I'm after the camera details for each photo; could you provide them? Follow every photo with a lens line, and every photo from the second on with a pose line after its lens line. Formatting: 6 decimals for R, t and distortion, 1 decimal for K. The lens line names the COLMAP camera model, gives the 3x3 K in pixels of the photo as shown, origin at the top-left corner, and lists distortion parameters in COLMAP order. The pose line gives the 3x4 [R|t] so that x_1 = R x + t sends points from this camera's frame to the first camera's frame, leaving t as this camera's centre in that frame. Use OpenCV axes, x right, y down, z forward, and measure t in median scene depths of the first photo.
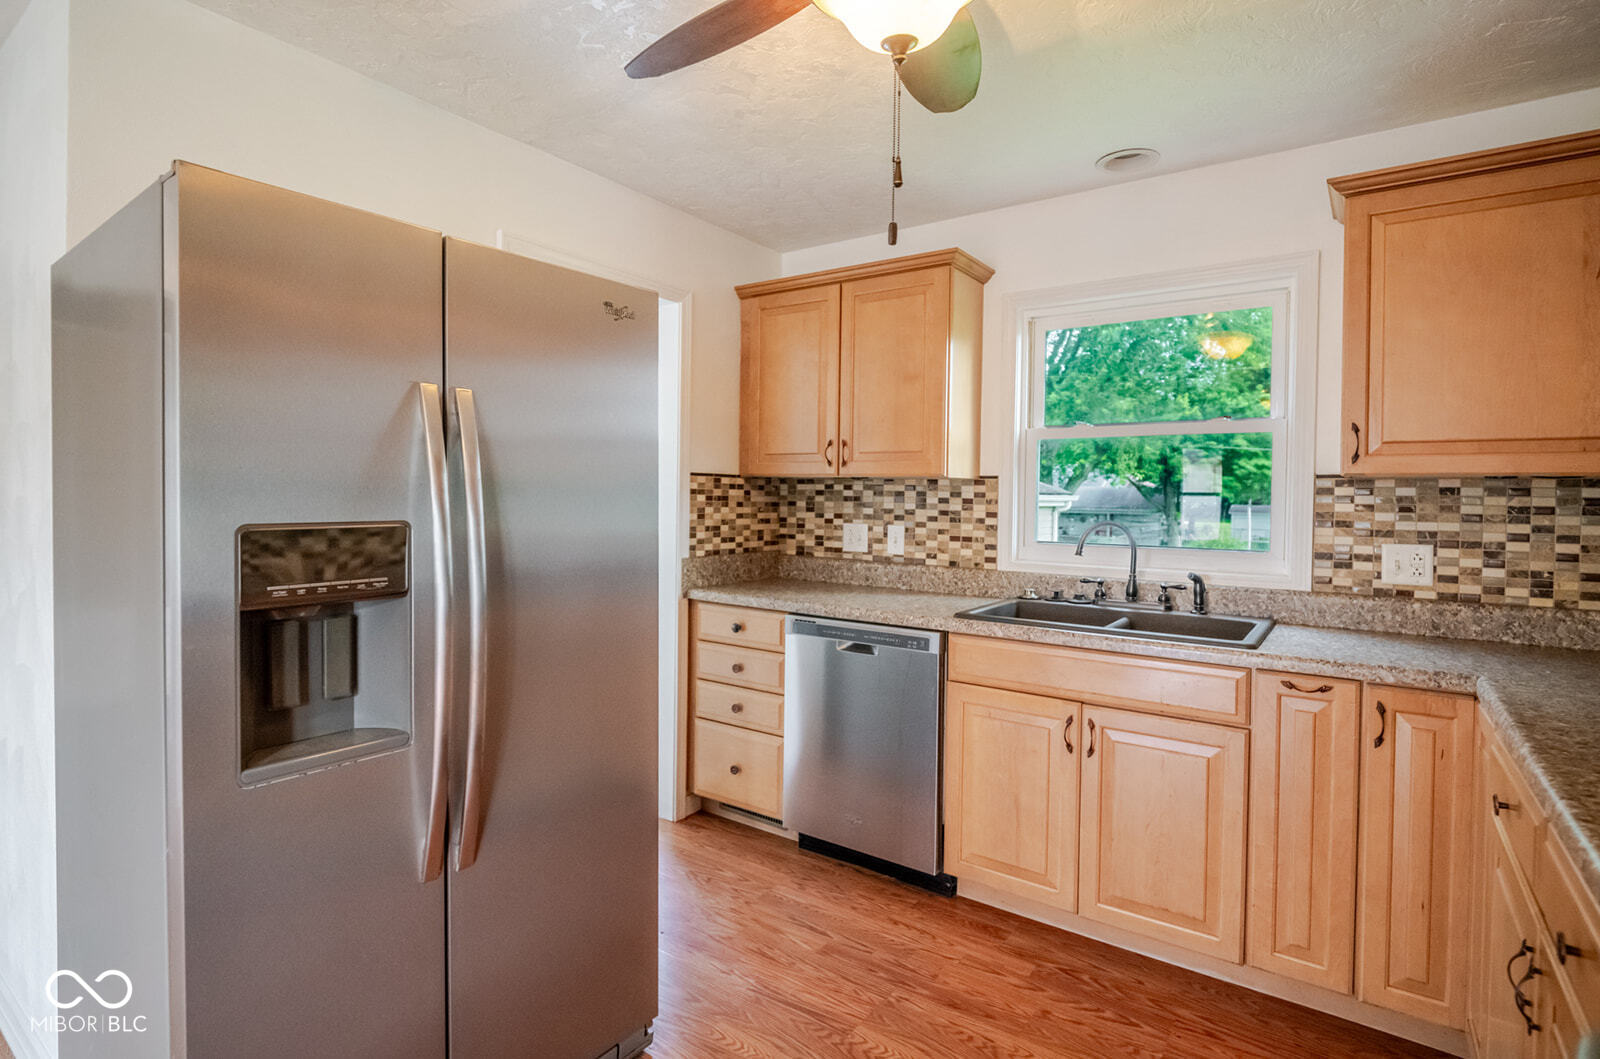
lens RADIAL K [[801.1, 0, 804.7], [0, 801.1, 502.9], [0, 0, 1]] dist [-0.004471, -0.001991]
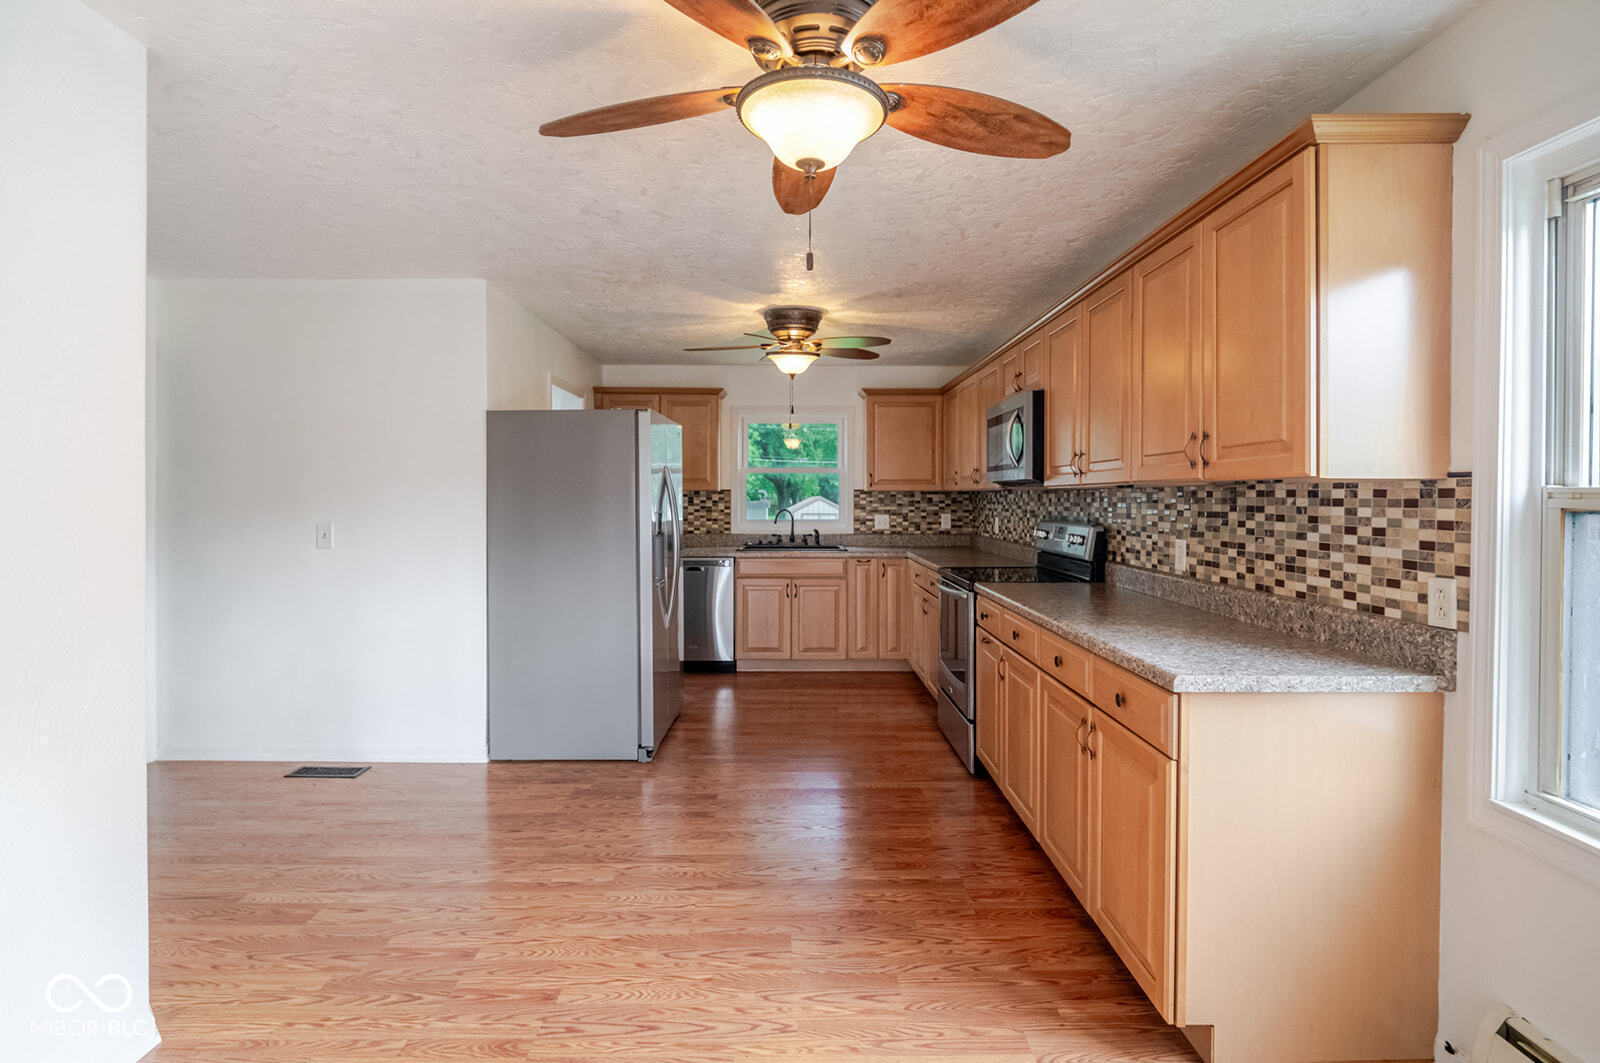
lens RADIAL K [[770.9, 0, 801.6], [0, 770.9, 503.9], [0, 0, 1]] dist [-0.001877, -0.003796]
pose [[0.803429, -0.018805, 0.595104, -0.880909], [0.015163, 0.999823, 0.011122, -0.016993], [-0.595208, 0.000088, 0.803572, -0.822432]]
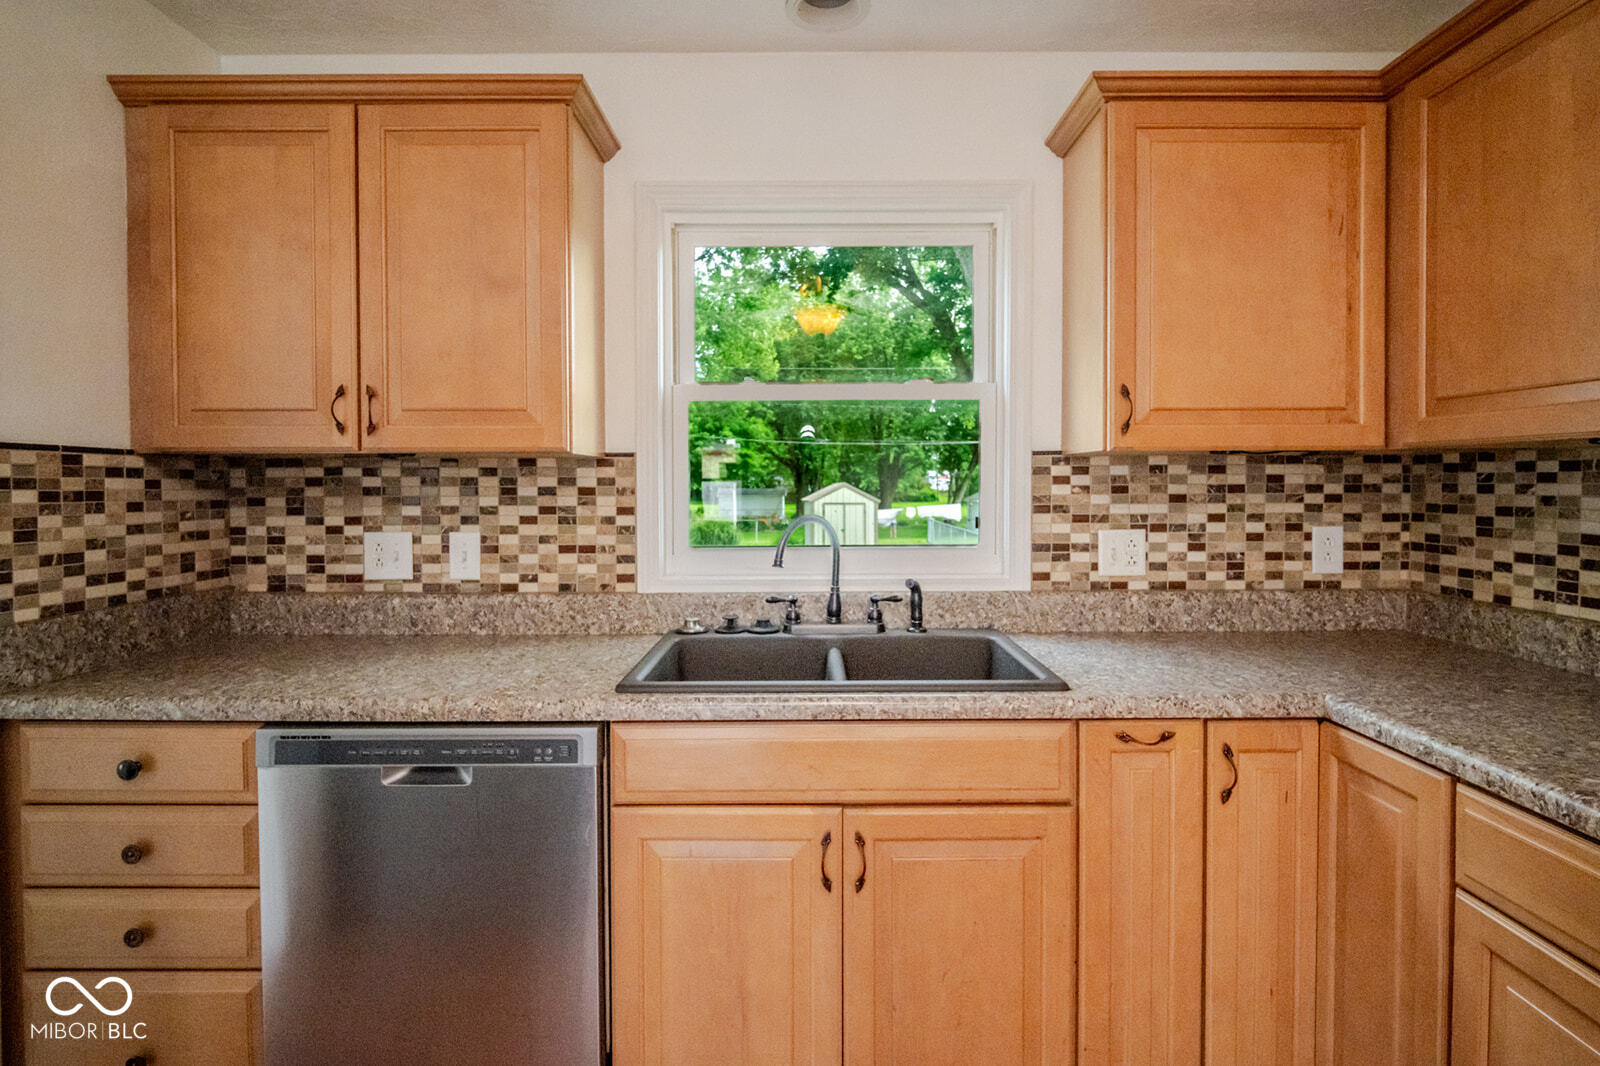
lens RADIAL K [[770.9, 0, 804.9], [0, 770.9, 499.0], [0, 0, 1]] dist [-0.001877, -0.003796]
pose [[0.814782, -0.027456, 0.579117, -0.018367], [0.020797, 0.999619, 0.018133, -0.003890], [-0.579394, -0.002730, 0.815043, 0.407369]]
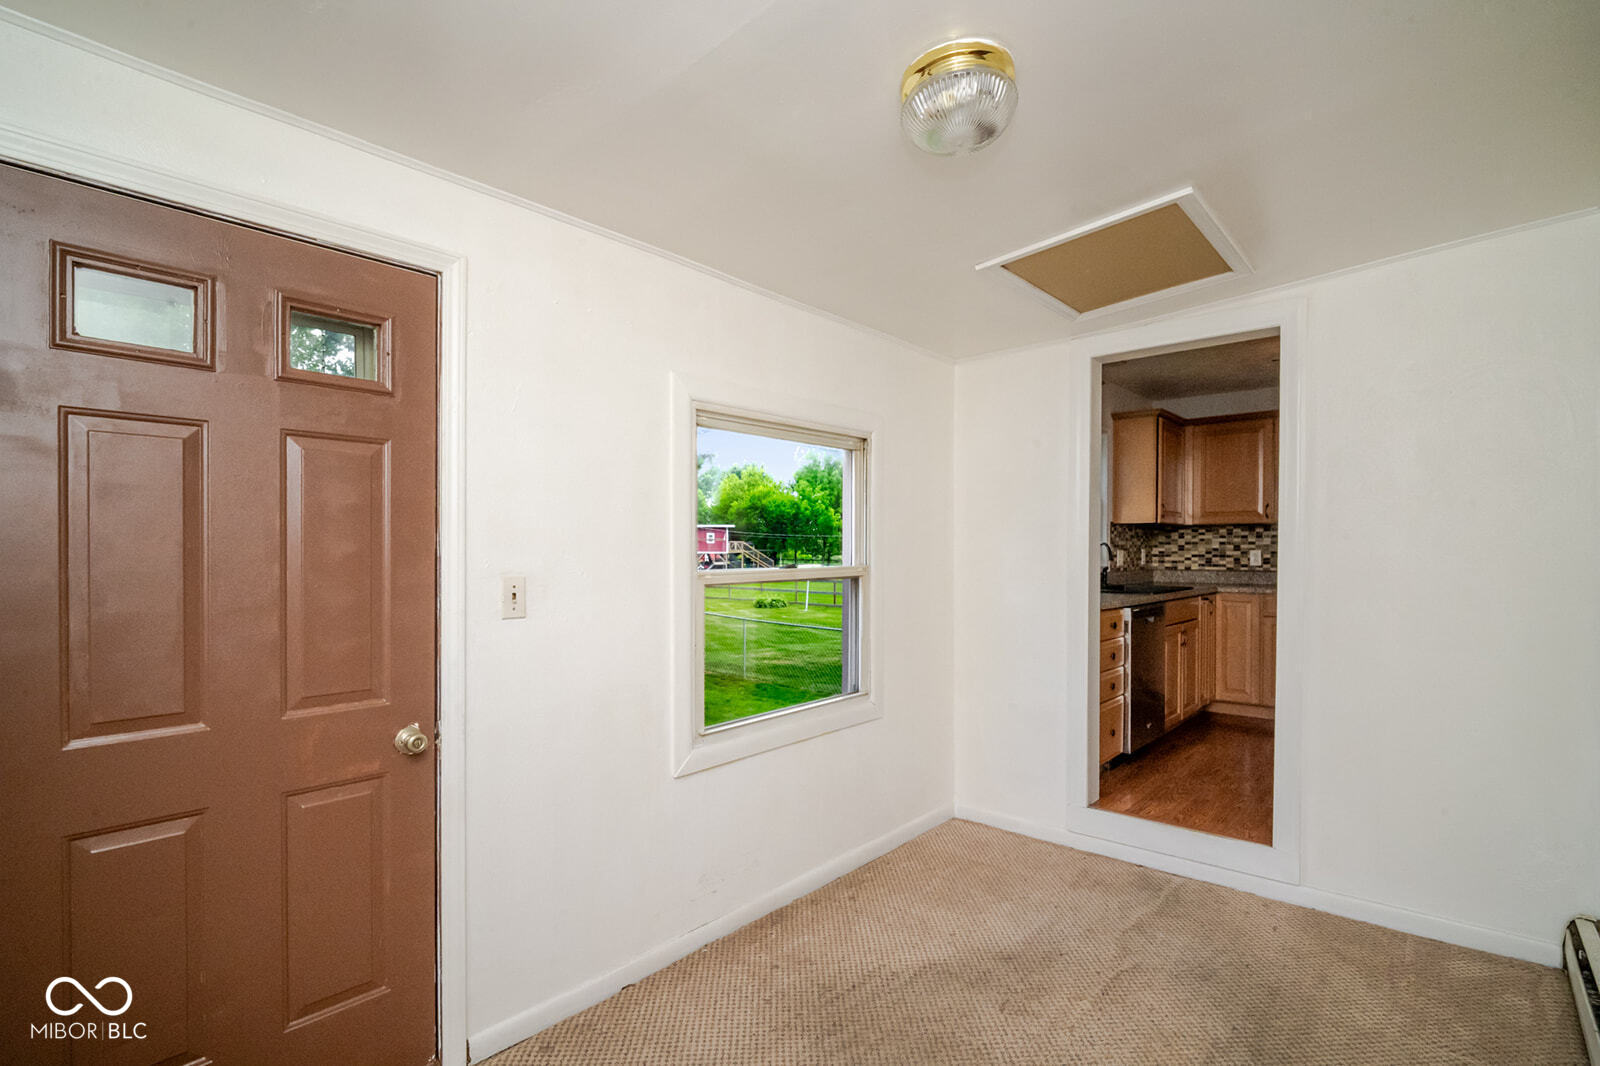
lens RADIAL K [[770.9, 0, 804.3], [0, 770.9, 549.3], [0, 0, 1]] dist [-0.001877, -0.003796]
pose [[0.096546, -0.014293, 0.995226, -1.452908], [0.007880, 0.999877, 0.013596, 0.006624], [-0.995297, 0.006530, 0.096646, 1.422252]]
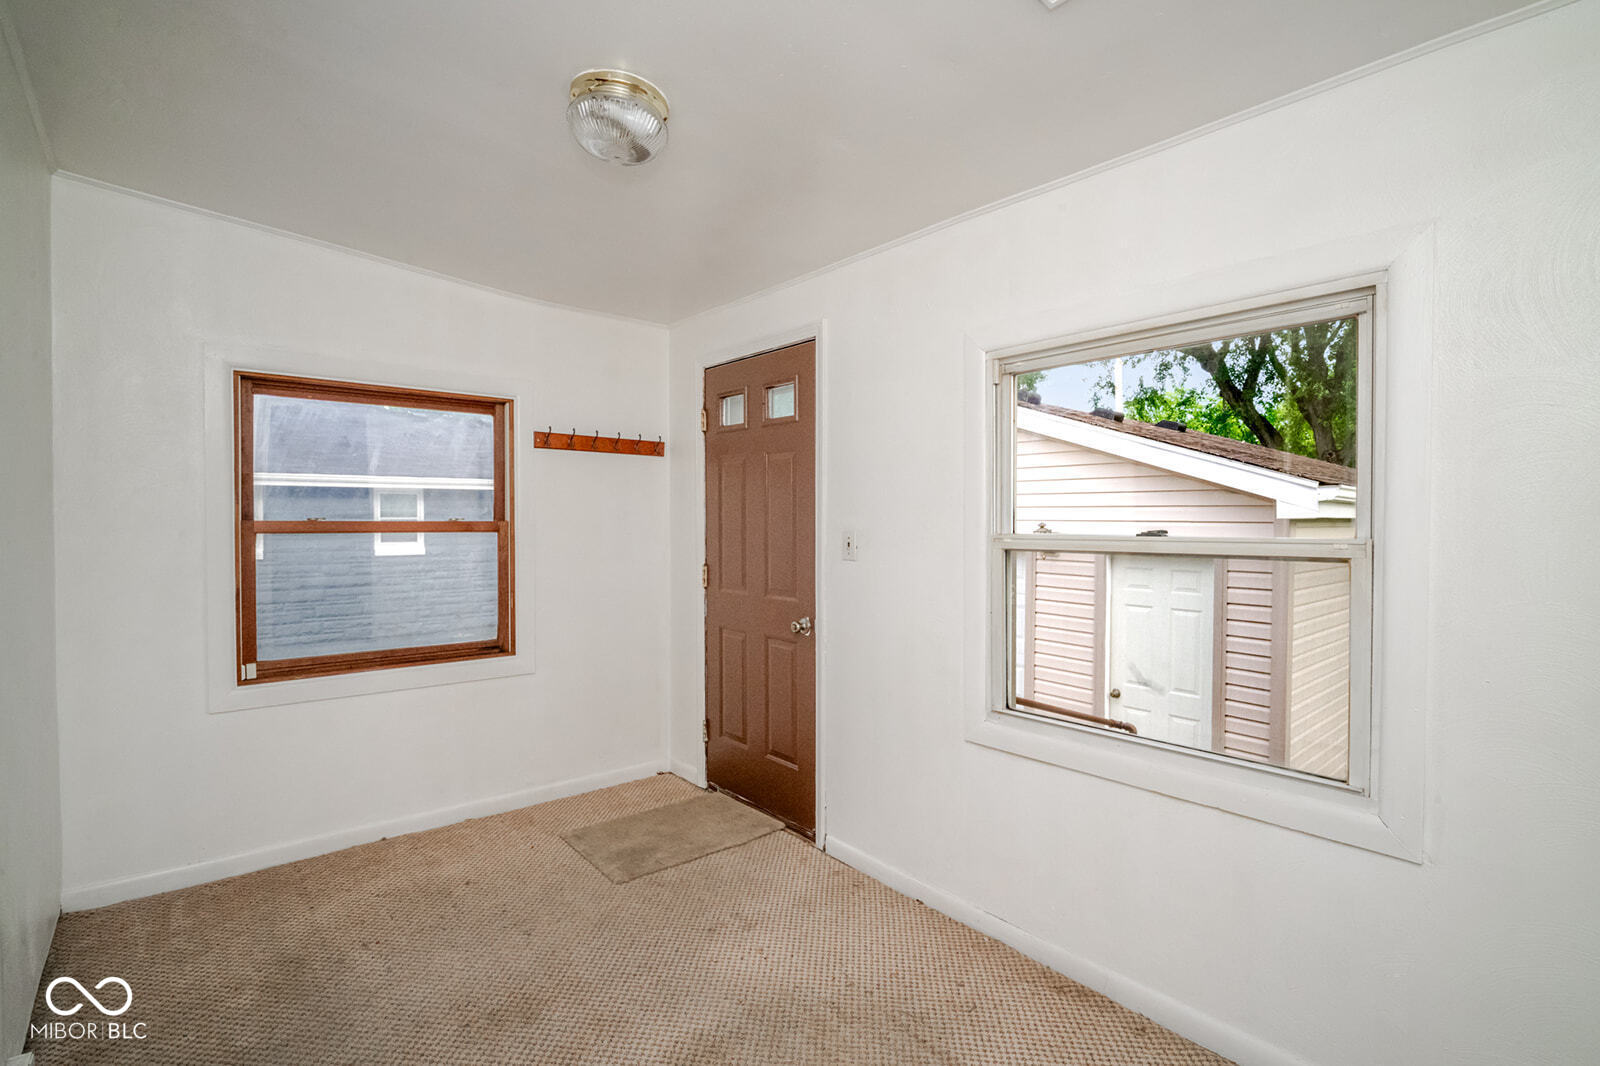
lens RADIAL K [[770.9, 0, 813.4], [0, 770.9, 528.6], [0, 0, 1]] dist [-0.001877, -0.003796]
pose [[0.970703, 0.000712, -0.240280, -0.540258], [0.001279, 0.999966, 0.008131, 0.028179], [0.240278, -0.008200, 0.970669, 0.751232]]
